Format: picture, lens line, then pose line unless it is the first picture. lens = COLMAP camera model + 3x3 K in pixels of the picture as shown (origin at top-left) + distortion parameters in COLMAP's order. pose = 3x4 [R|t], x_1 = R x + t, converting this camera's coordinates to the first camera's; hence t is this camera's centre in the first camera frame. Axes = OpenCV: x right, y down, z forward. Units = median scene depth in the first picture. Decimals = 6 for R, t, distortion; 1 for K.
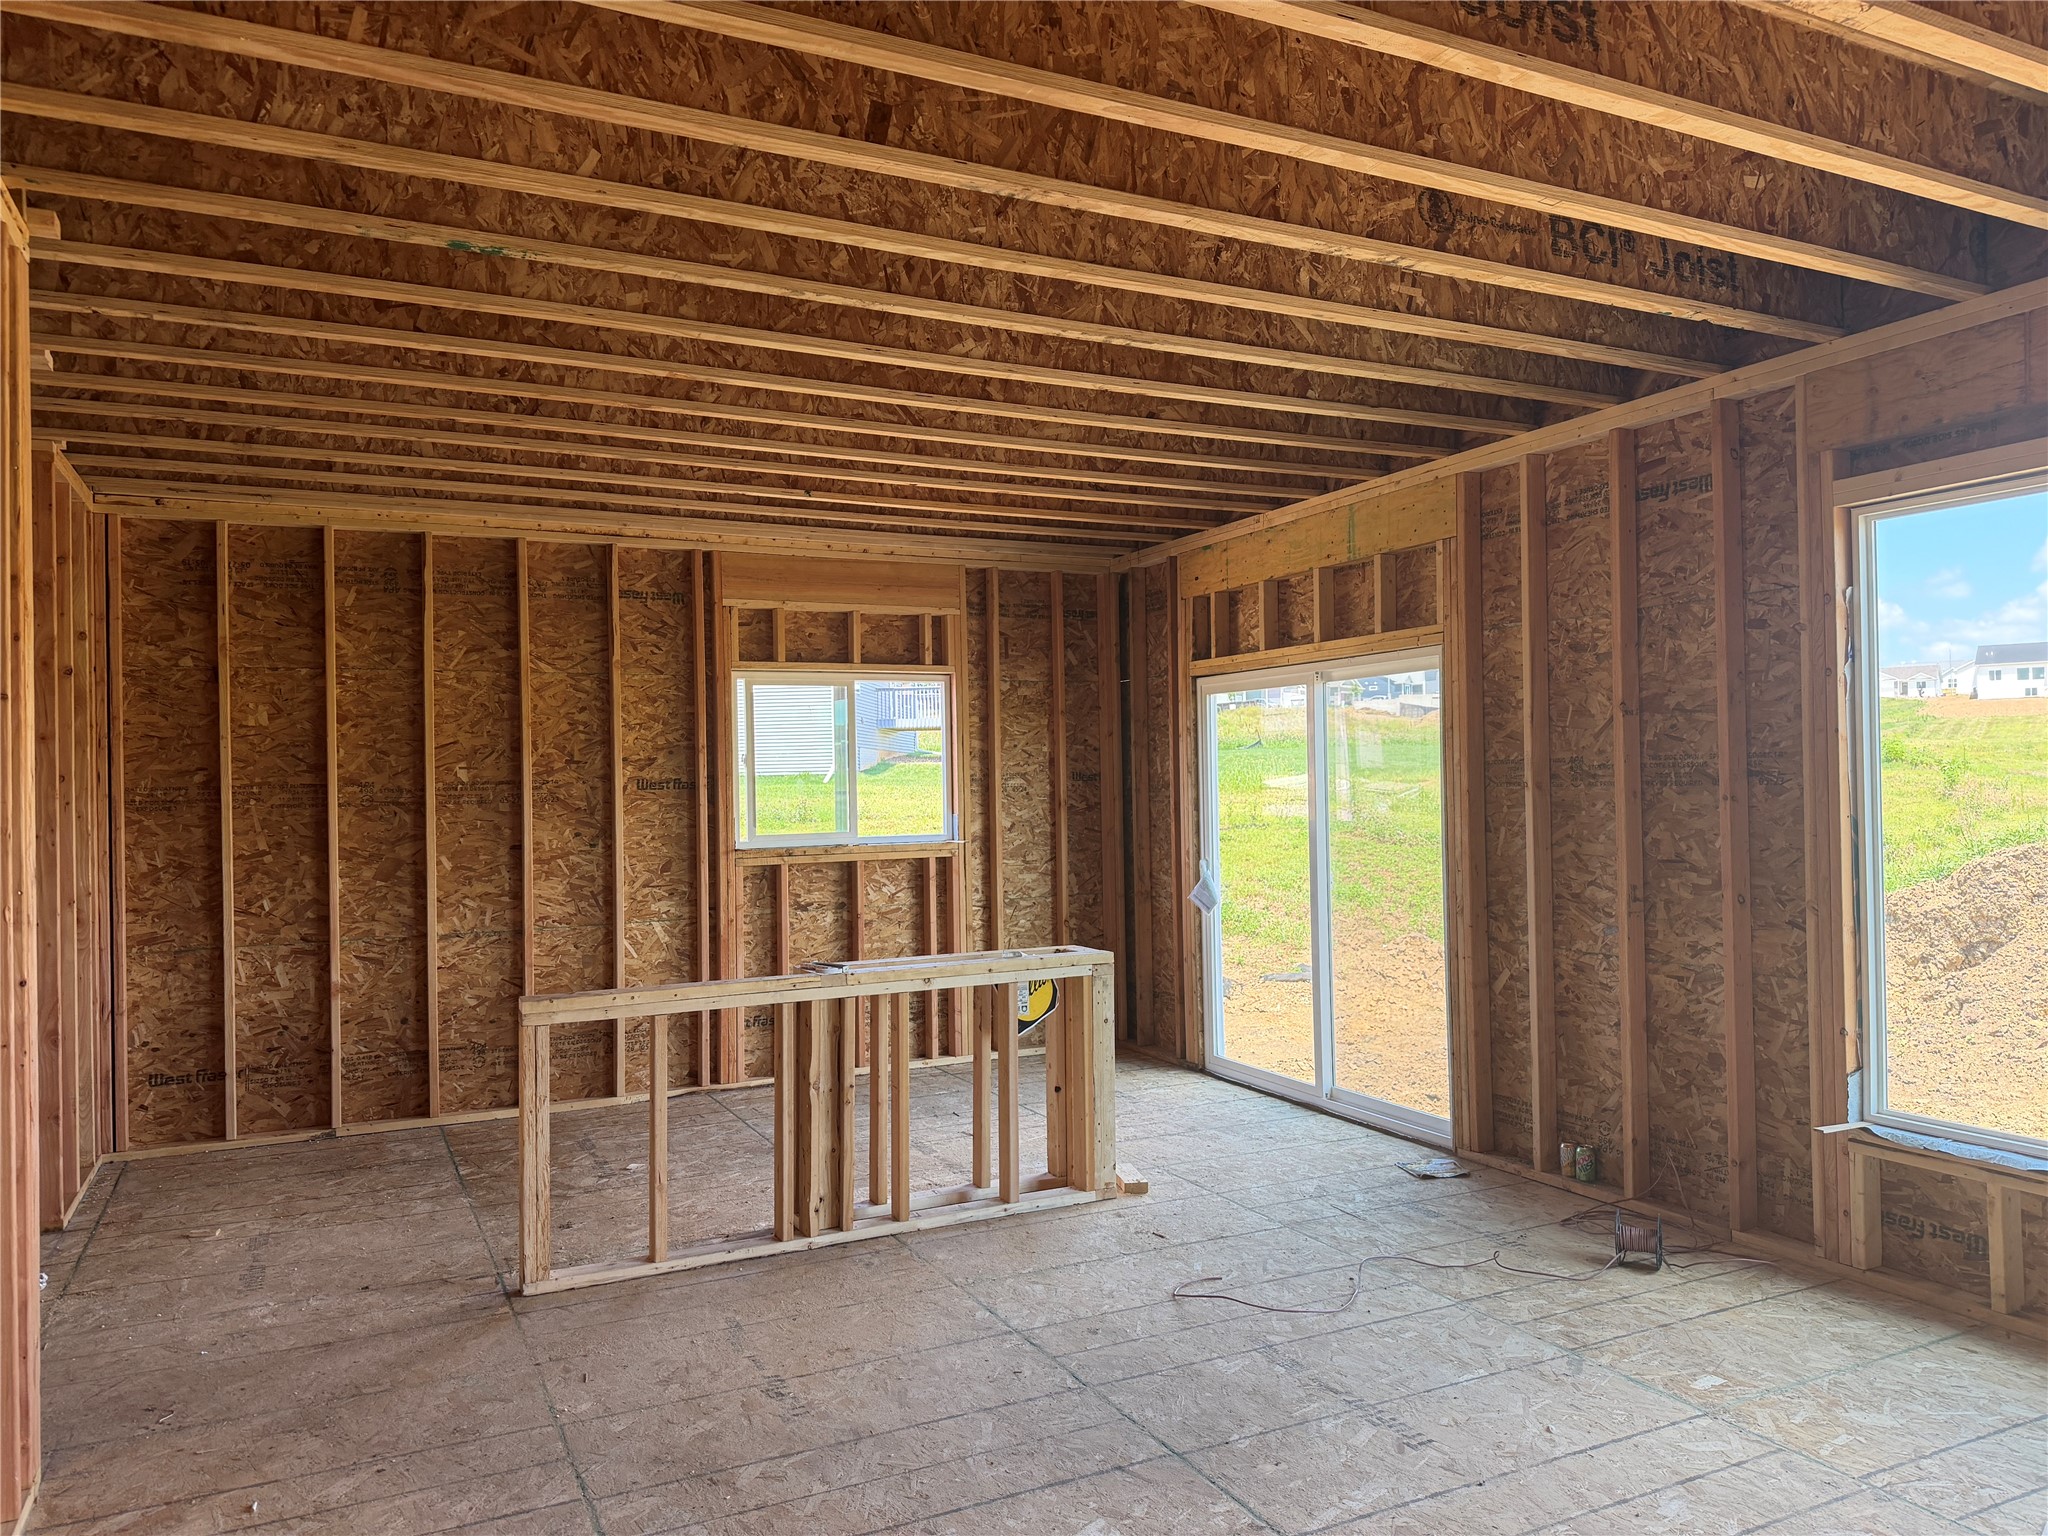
lens RADIAL K [[1441.8, 0, 1013.8], [0, 1441.8, 769.9], [0, 0, 1]] dist [-0.000698, -0.004196]
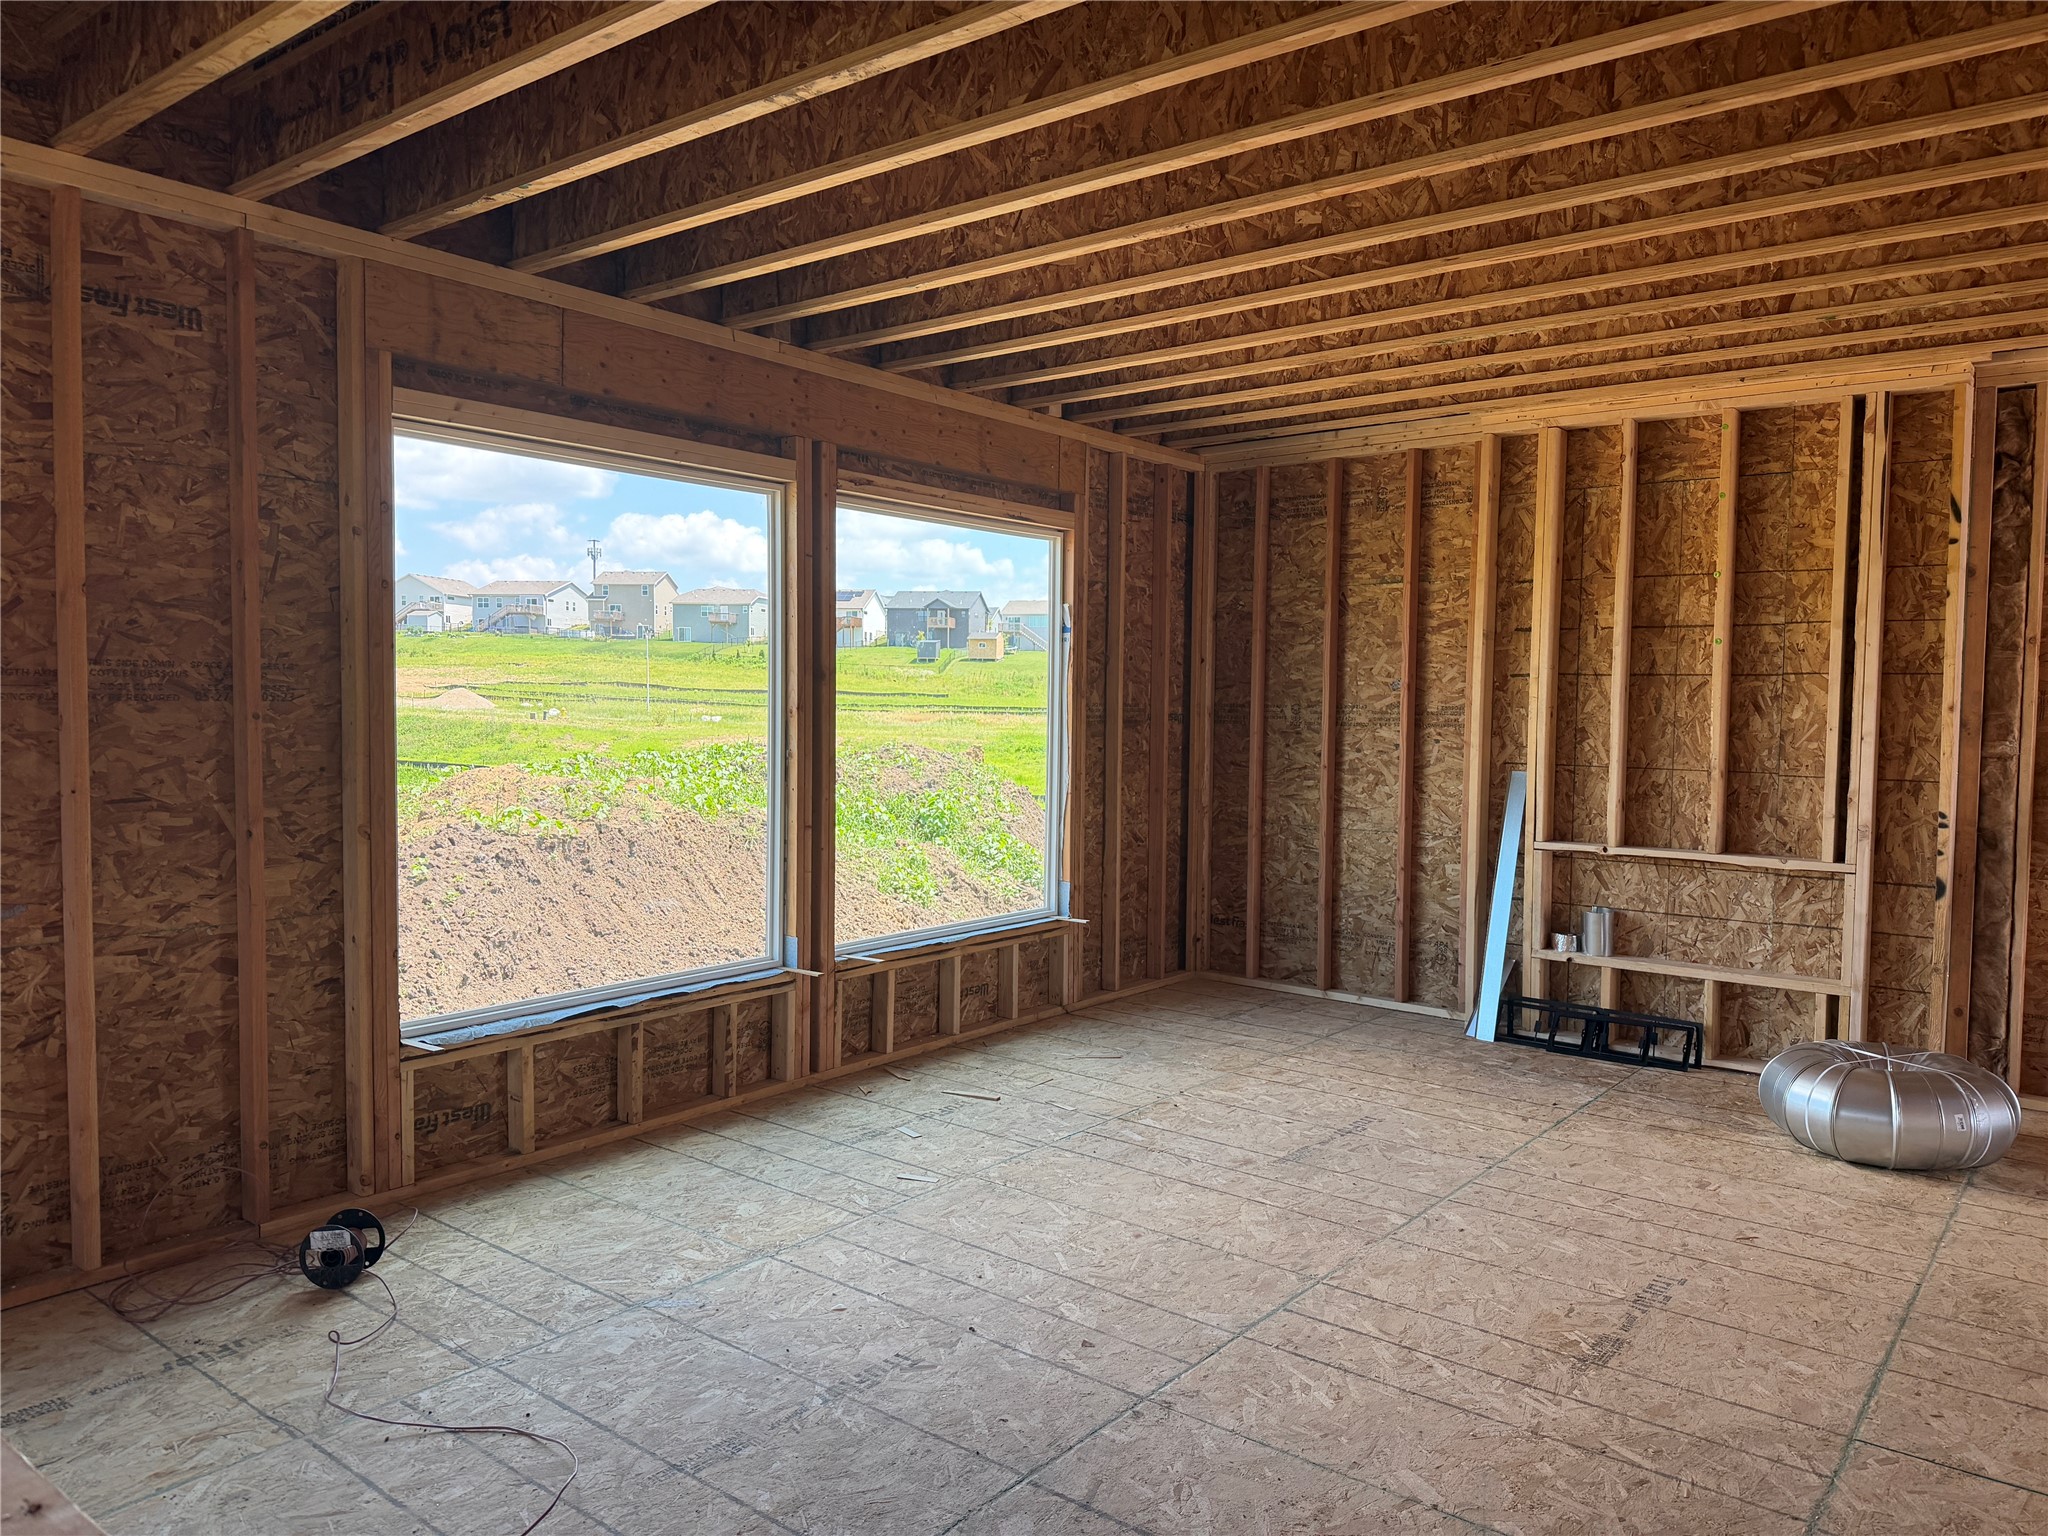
lens RADIAL K [[1441.8, 0, 1013.8], [0, 1441.8, 769.9], [0, 0, 1]] dist [-0.000698, -0.004196]
pose [[-0.432399, -0.032993, 0.901078, -0.461511], [-0.012182, 0.999453, 0.030749, 0.020013], [-0.901600, 0.002319, -0.432565, 0.988801]]
